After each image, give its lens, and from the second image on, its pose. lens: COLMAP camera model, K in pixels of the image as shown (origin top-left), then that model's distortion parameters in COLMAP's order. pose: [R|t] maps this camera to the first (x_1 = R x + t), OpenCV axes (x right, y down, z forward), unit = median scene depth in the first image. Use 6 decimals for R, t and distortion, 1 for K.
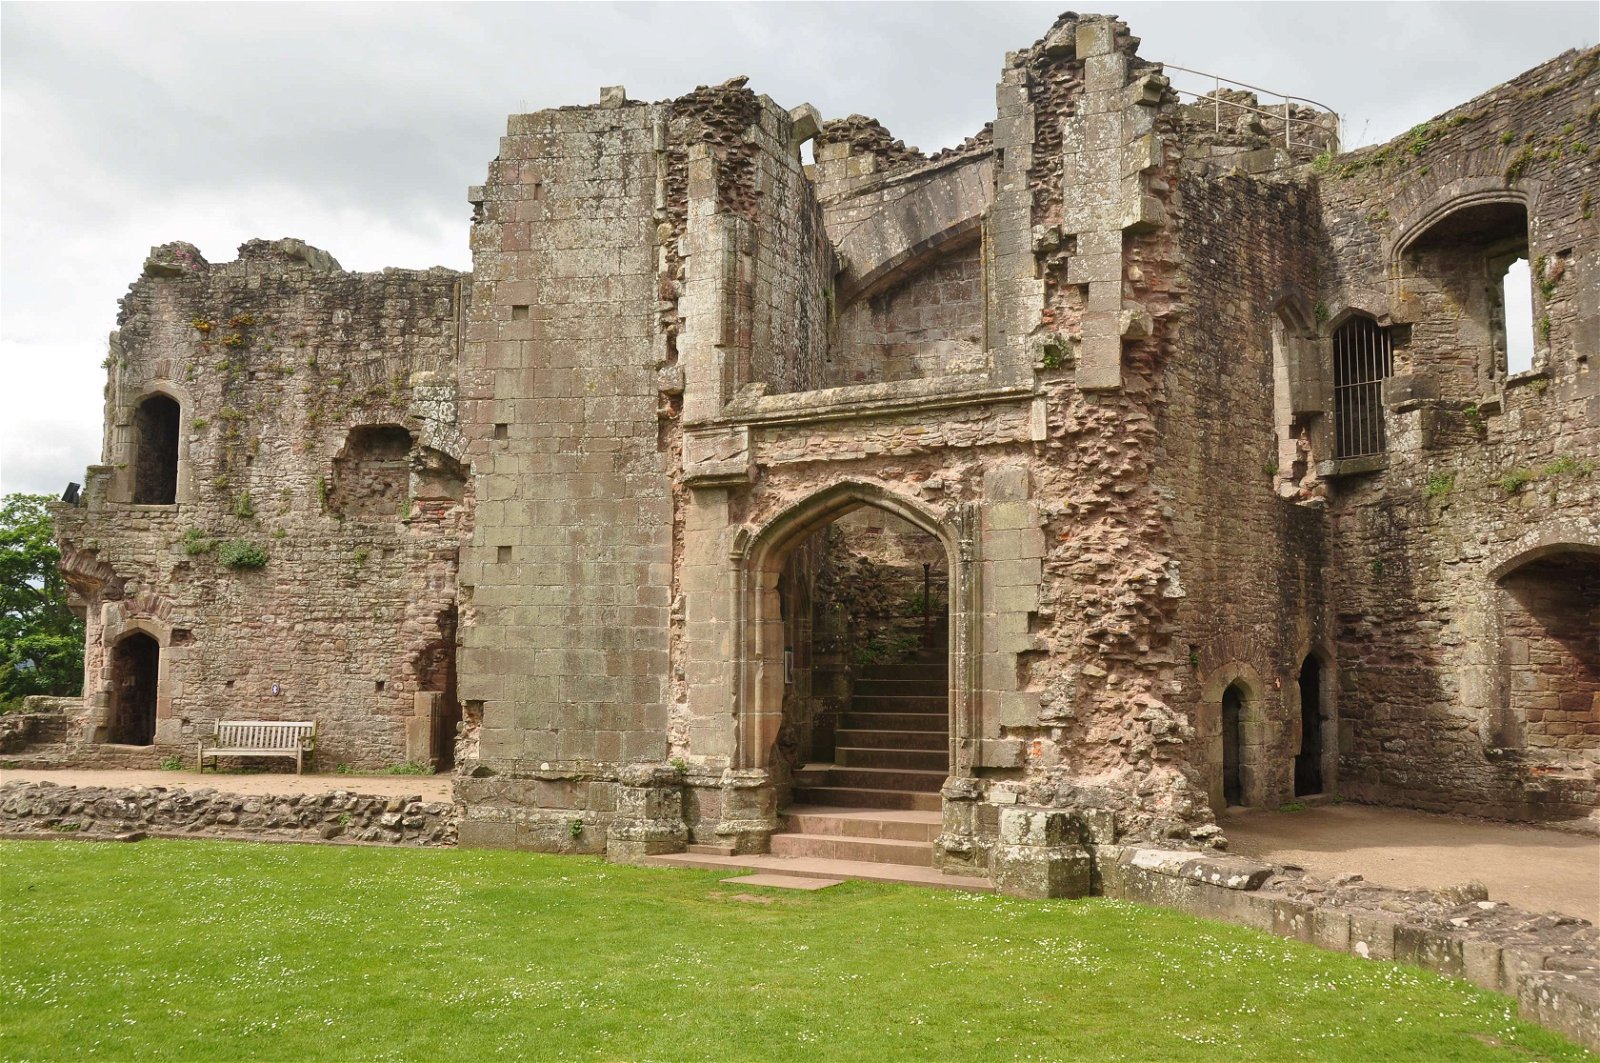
lens RADIAL K [[1486.6, 0, 761.8], [0, 1486.6, 531.5], [0, 0, 1]] dist [-0.126519, 0.225787]
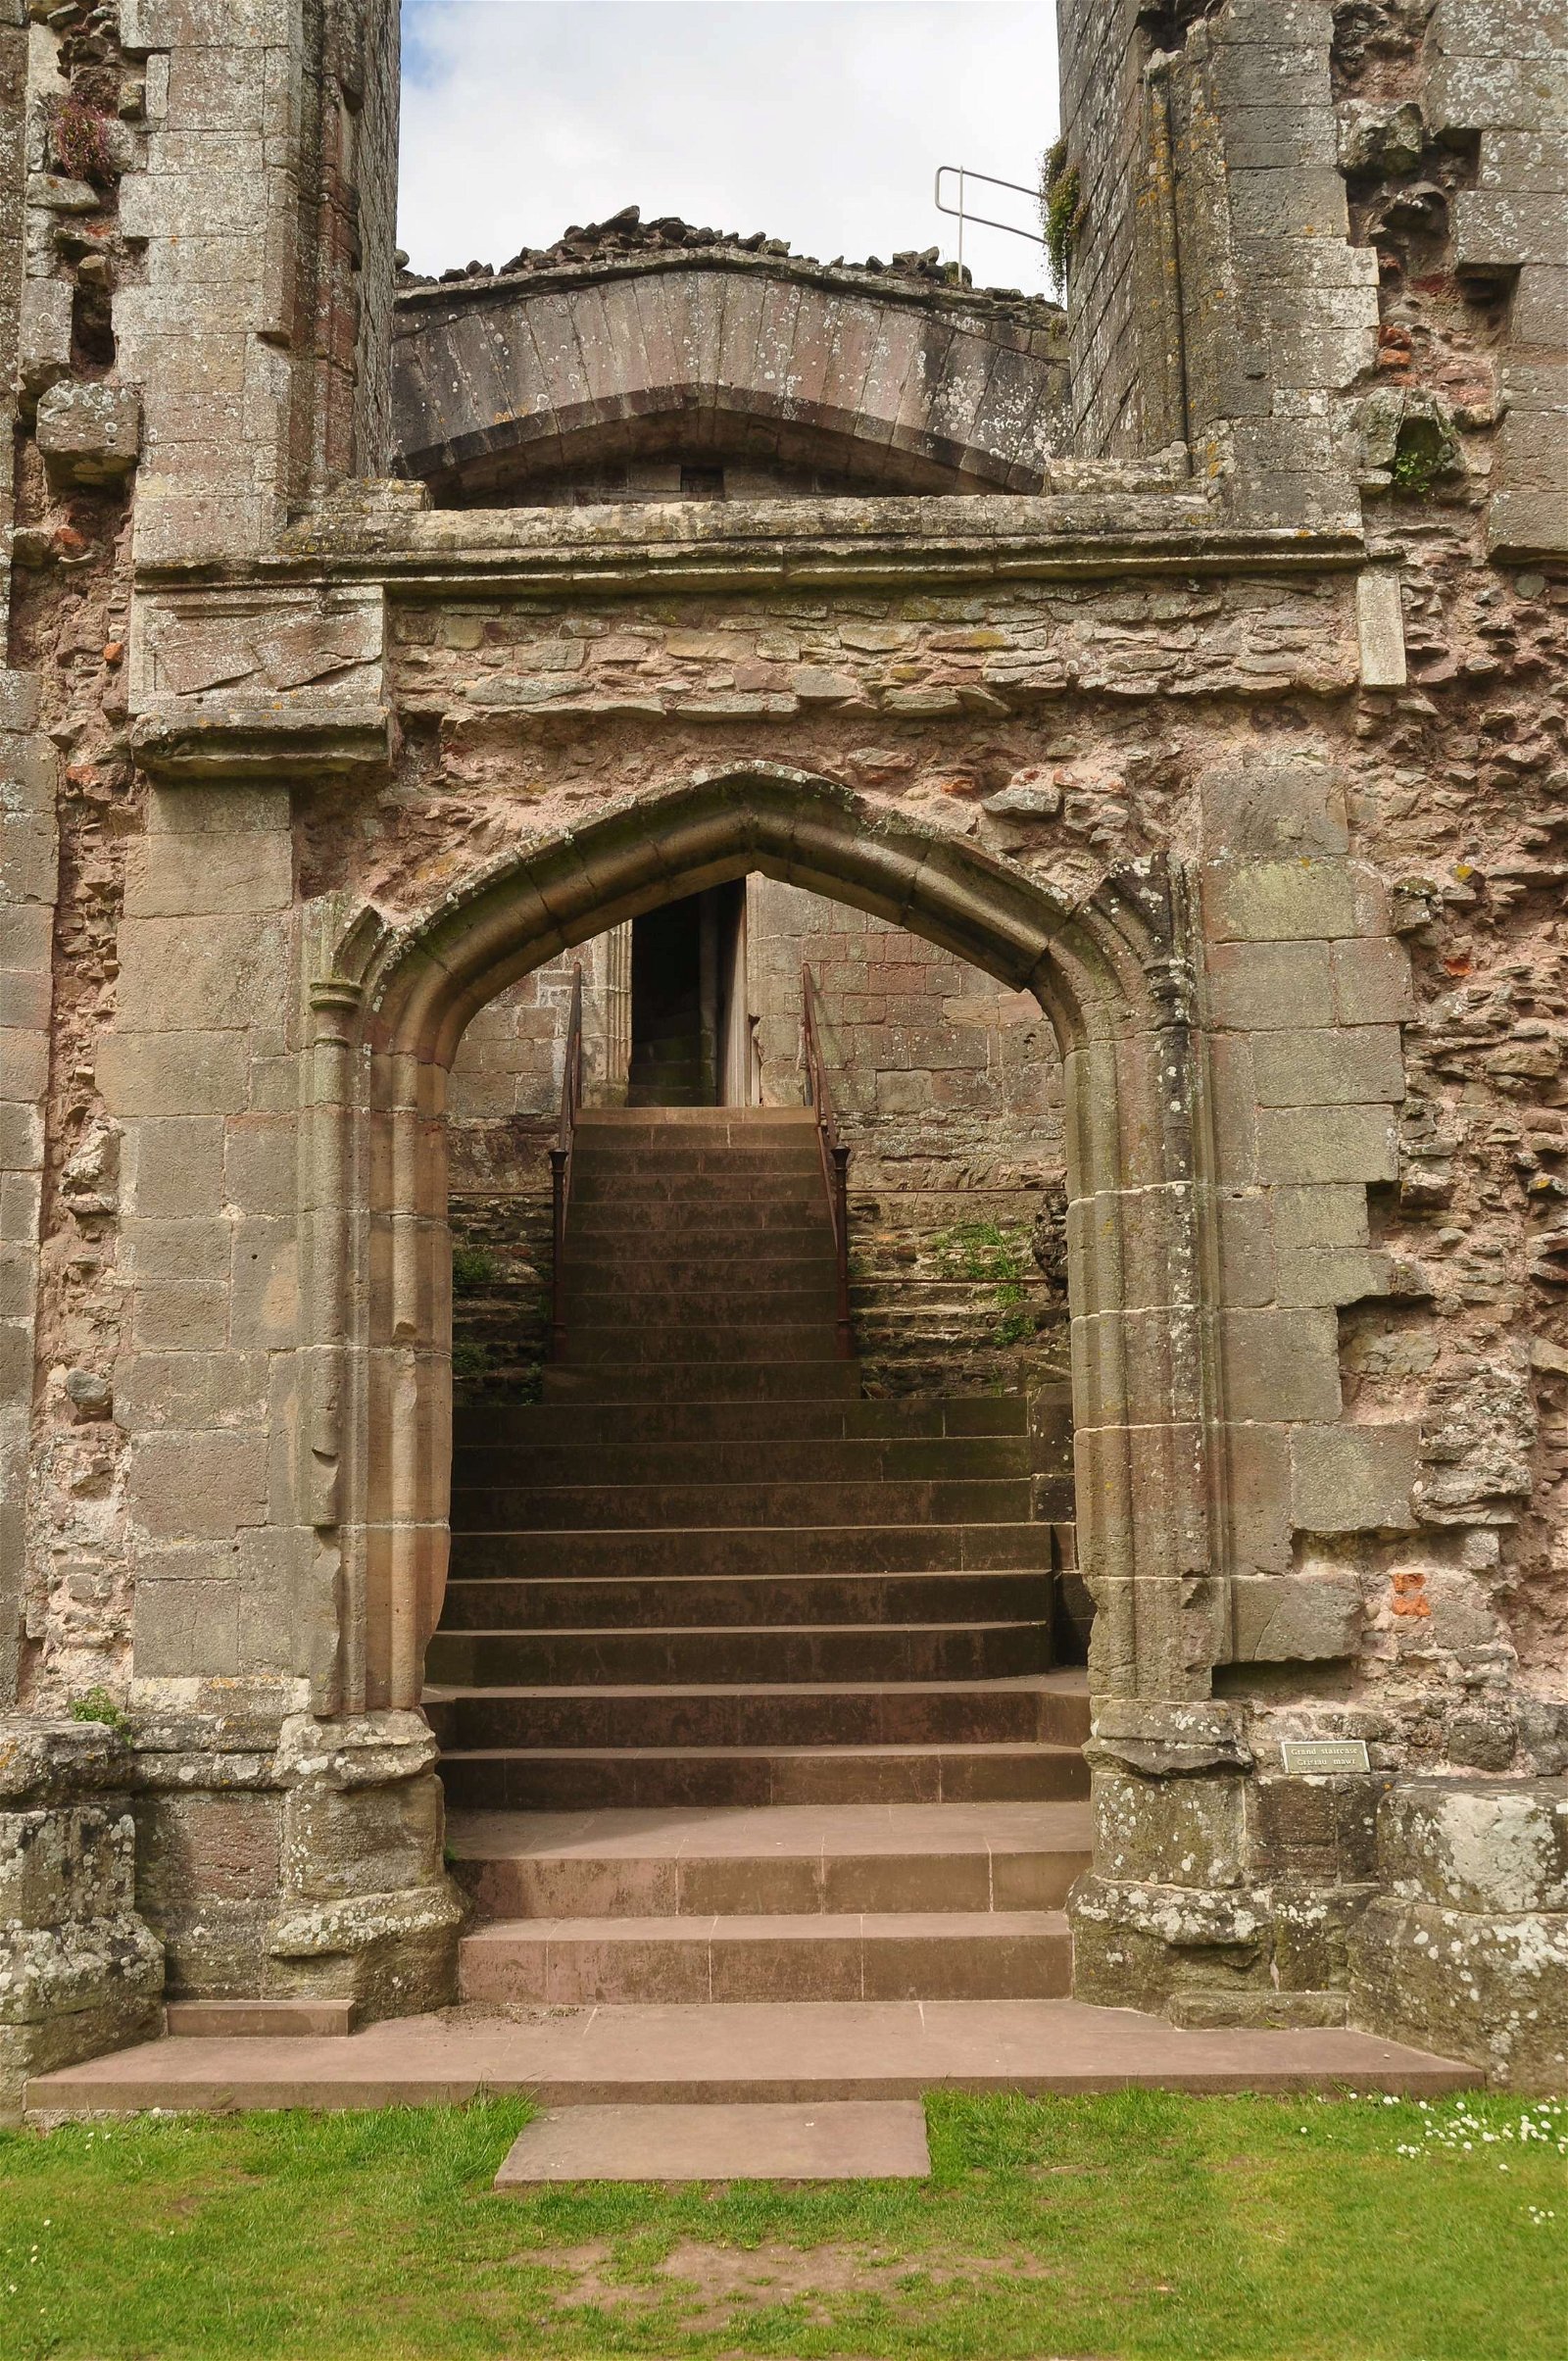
lens RADIAL K [[2193.5, 0, 784.0], [0, 2193.5, 1180.5], [0, 0, 1]] dist [-0.126519, 0.225787]
pose [[0.857398, 0.055863, 0.511613, -0.169627], [-0.026934, 0.997600, -0.063790, 0.082446], [-0.513948, 0.040913, 0.856845, 0.604234]]
